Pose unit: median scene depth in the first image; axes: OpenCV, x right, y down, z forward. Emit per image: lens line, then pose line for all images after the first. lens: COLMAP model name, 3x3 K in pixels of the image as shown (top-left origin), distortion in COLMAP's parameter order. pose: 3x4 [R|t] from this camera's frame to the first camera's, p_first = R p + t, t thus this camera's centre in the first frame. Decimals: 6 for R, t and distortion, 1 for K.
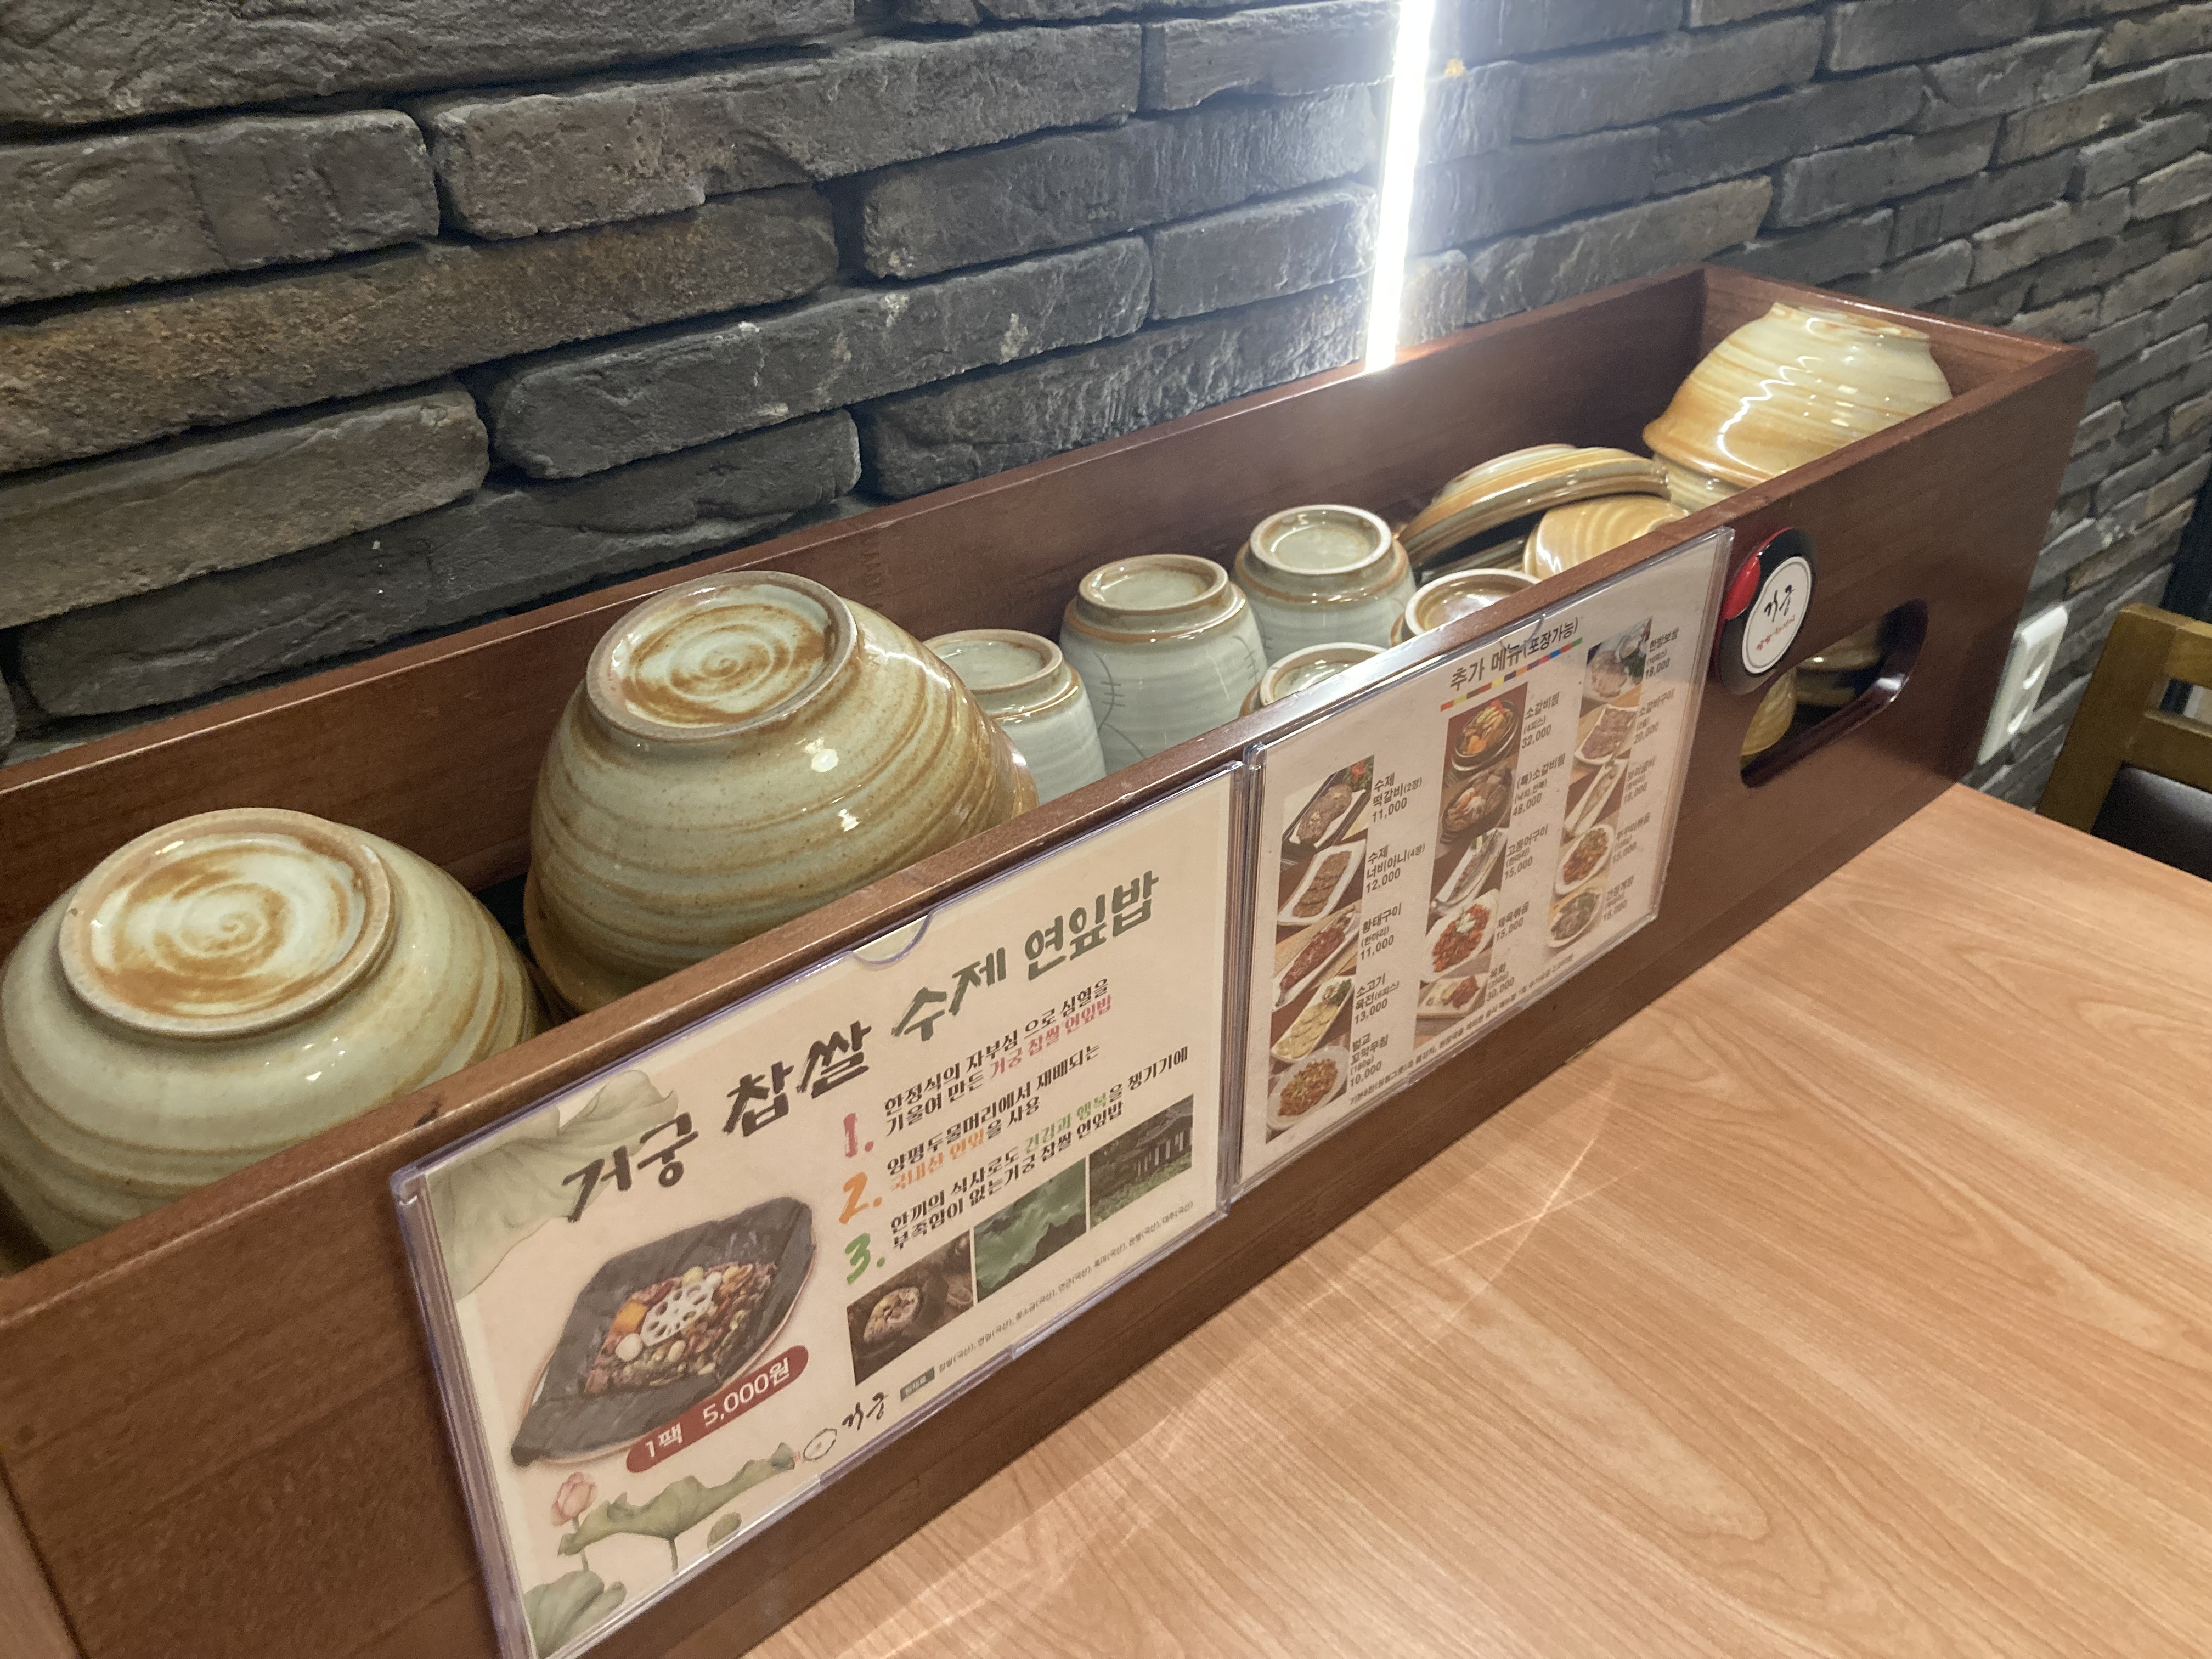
lens RADIAL K [[1824.7, 0, 1108.1], [0, 1824.7, 822.3], [0, 0, 1]] dist [0.000894, -0.021966]
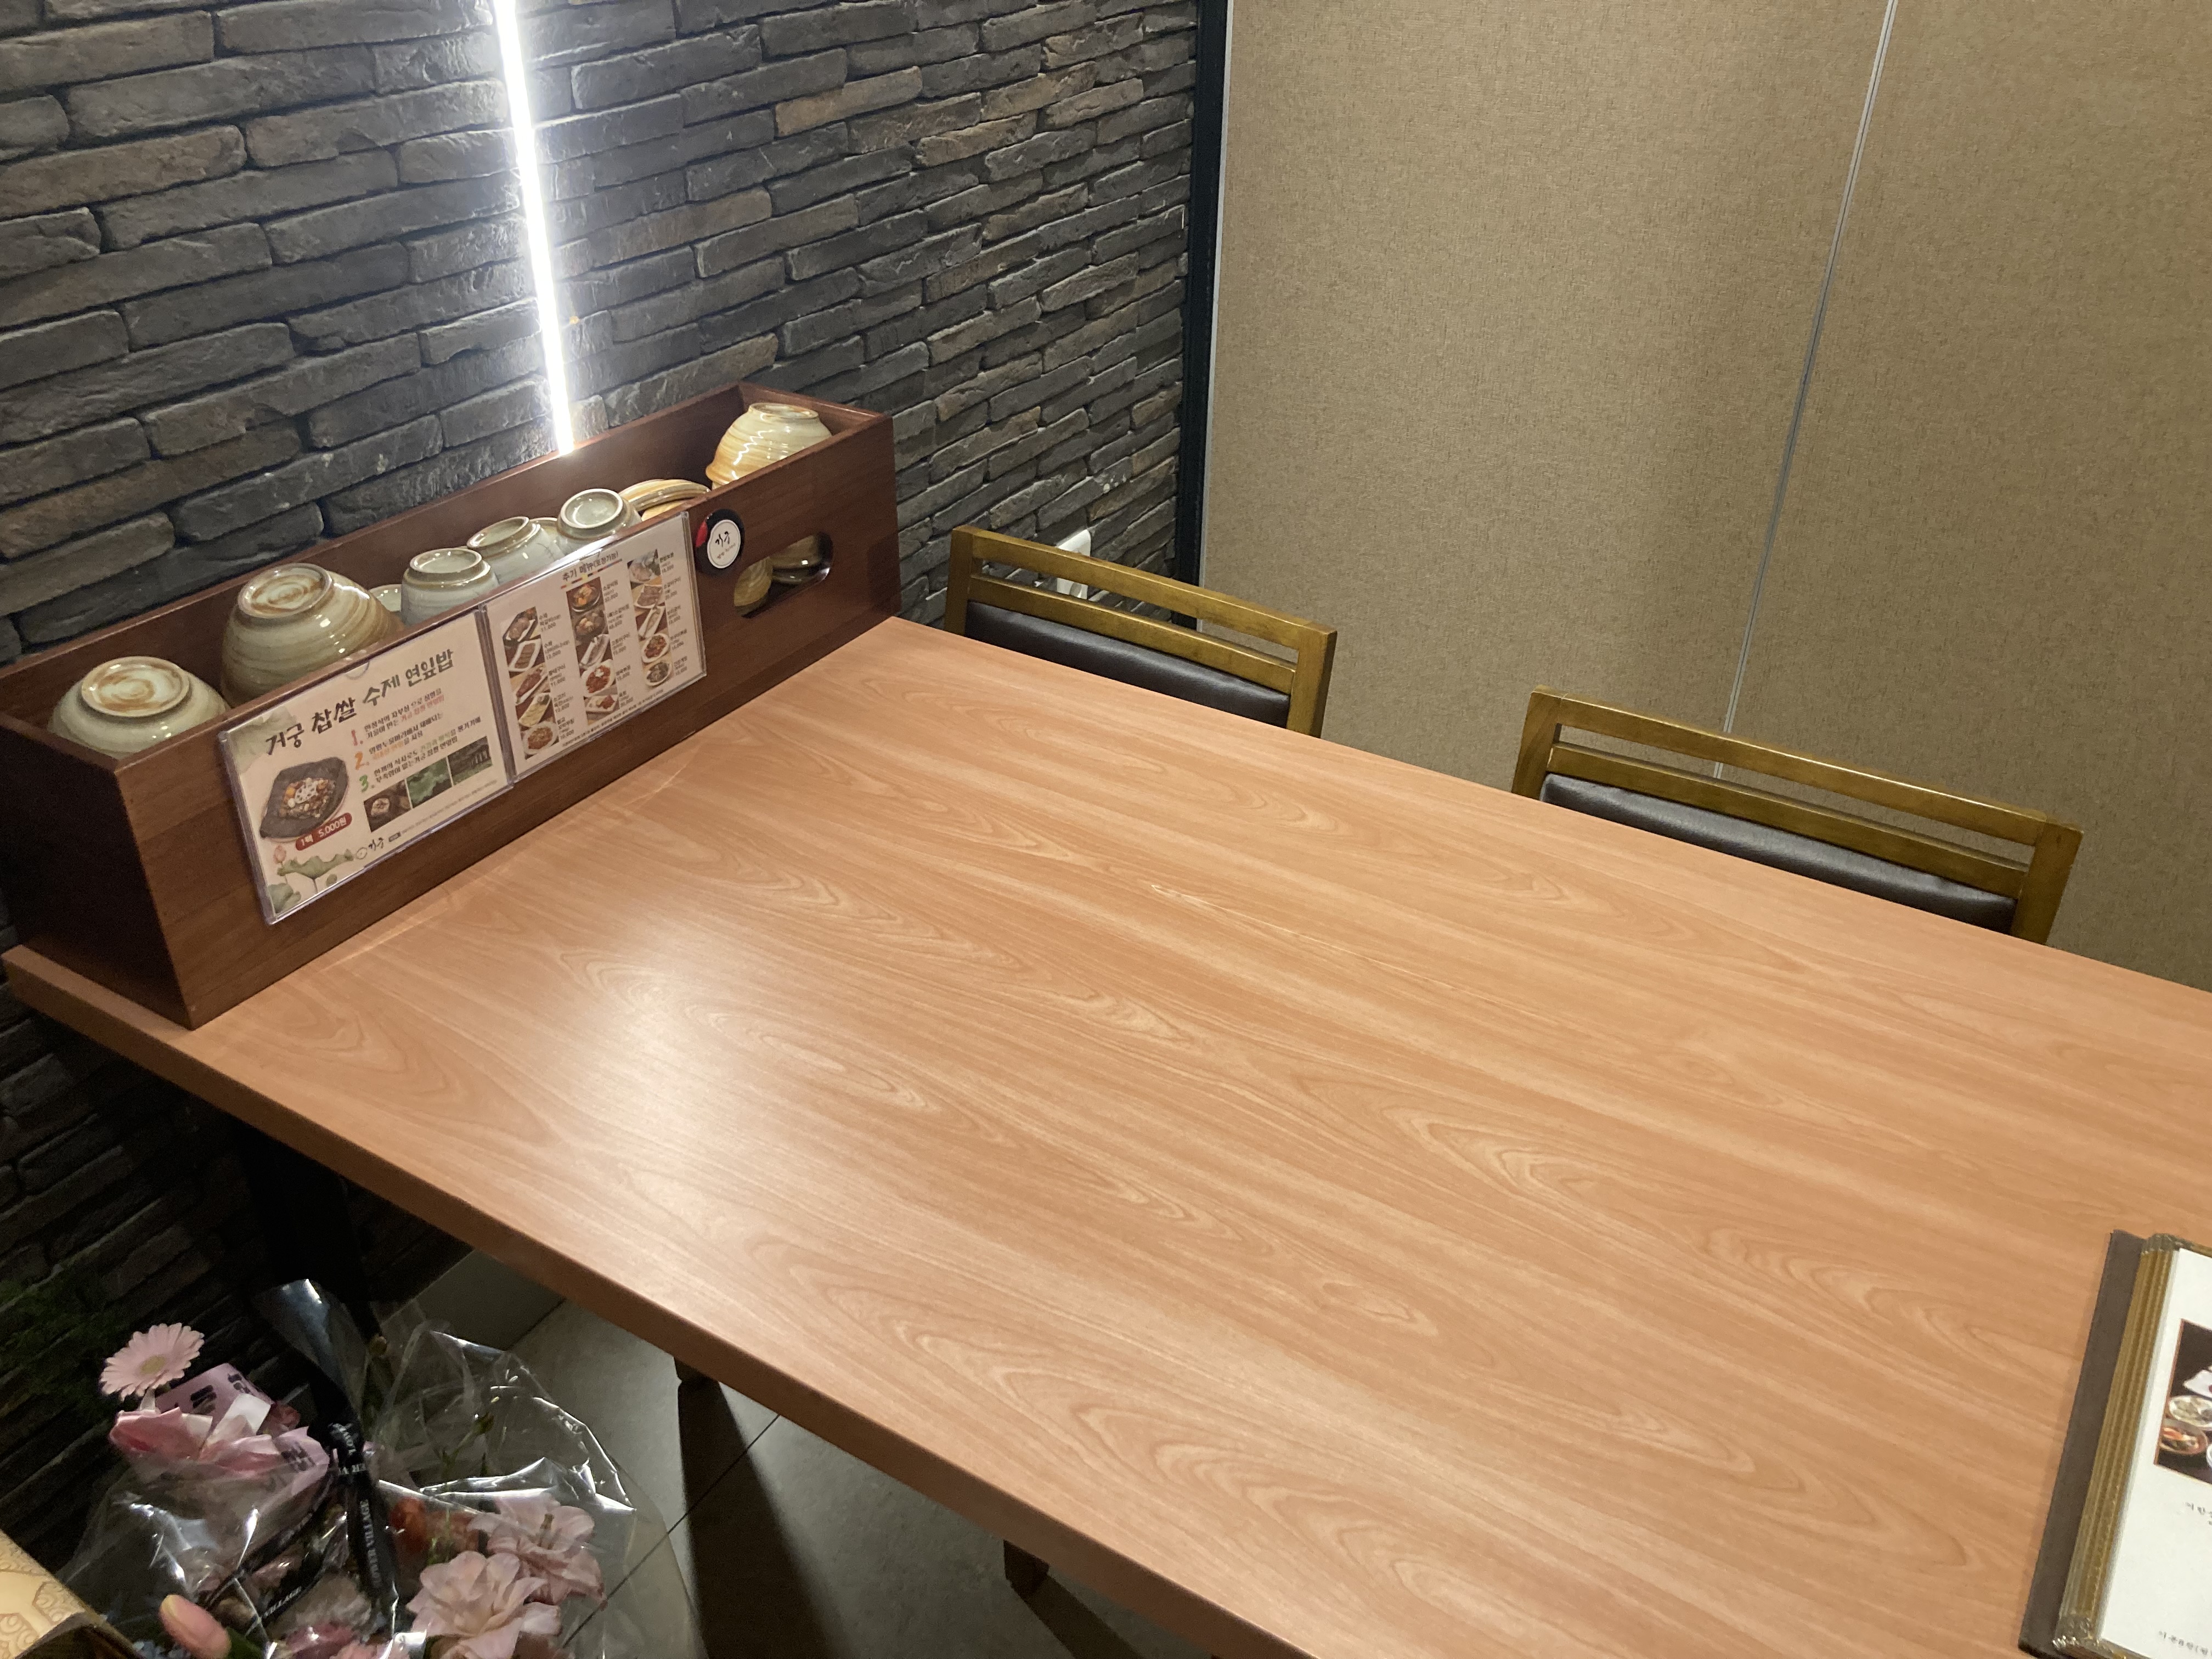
lens RADIAL K [[1824.7, 0, 1117.7], [0, 1824.7, 838.2], [0, 0, 1]] dist [0.000894, -0.021966]
pose [[0.956796, -0.150115, 0.249012, 0.230714], [0.148056, 0.988608, 0.027090, 0.341064], [-0.250242, 0.010948, 0.968122, -1.771932]]
